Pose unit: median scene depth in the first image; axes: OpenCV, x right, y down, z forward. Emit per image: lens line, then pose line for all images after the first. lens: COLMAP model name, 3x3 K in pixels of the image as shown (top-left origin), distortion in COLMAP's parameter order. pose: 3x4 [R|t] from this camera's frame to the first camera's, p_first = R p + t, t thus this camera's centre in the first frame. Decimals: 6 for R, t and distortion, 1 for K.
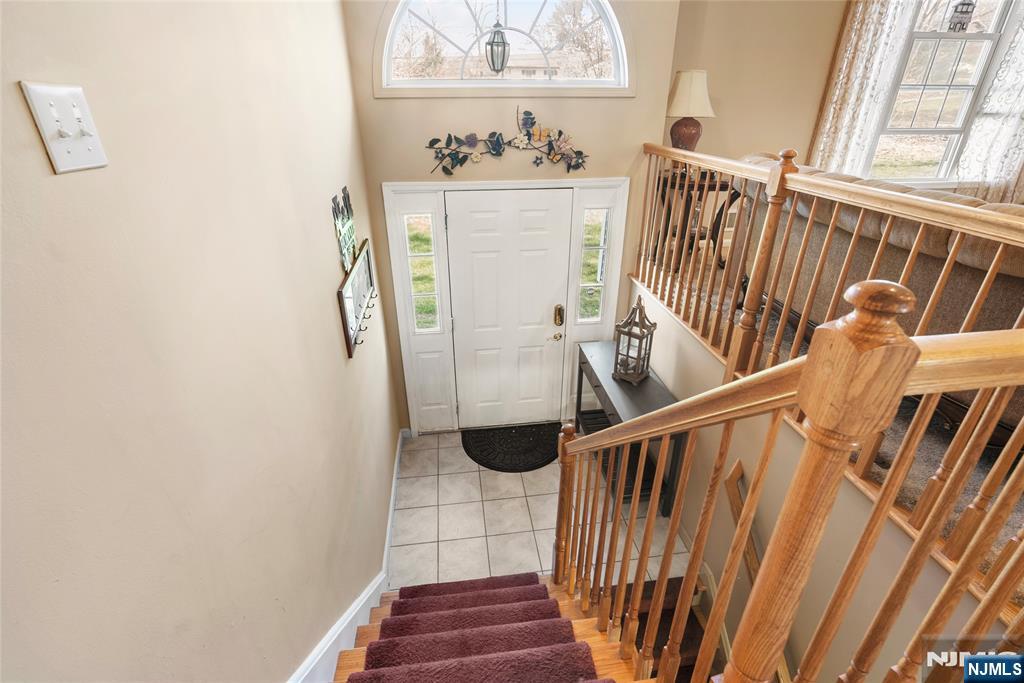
lens RADIAL K [[483.3, 0, 513.2], [0, 483.3, 349.2], [0, 0, 1]] dist [-0.004267, 0.000392]
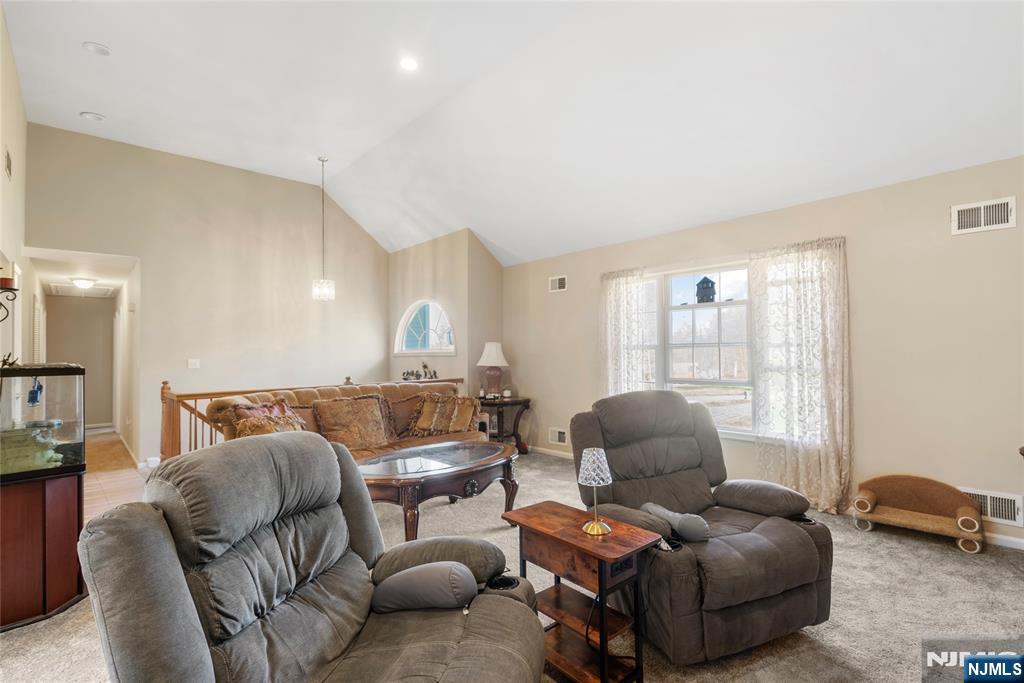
lens RADIAL K [[465.9, 0, 515.3], [0, 465.9, 348.8], [0, 0, 1]] dist [0.000546, 0.000540]
pose [[0.577209, -0.007466, -0.816562, 1.649742], [-0.355614, 0.897861, -0.259584, -0.122614], [0.735098, 0.440216, 0.515598, 0.159384]]
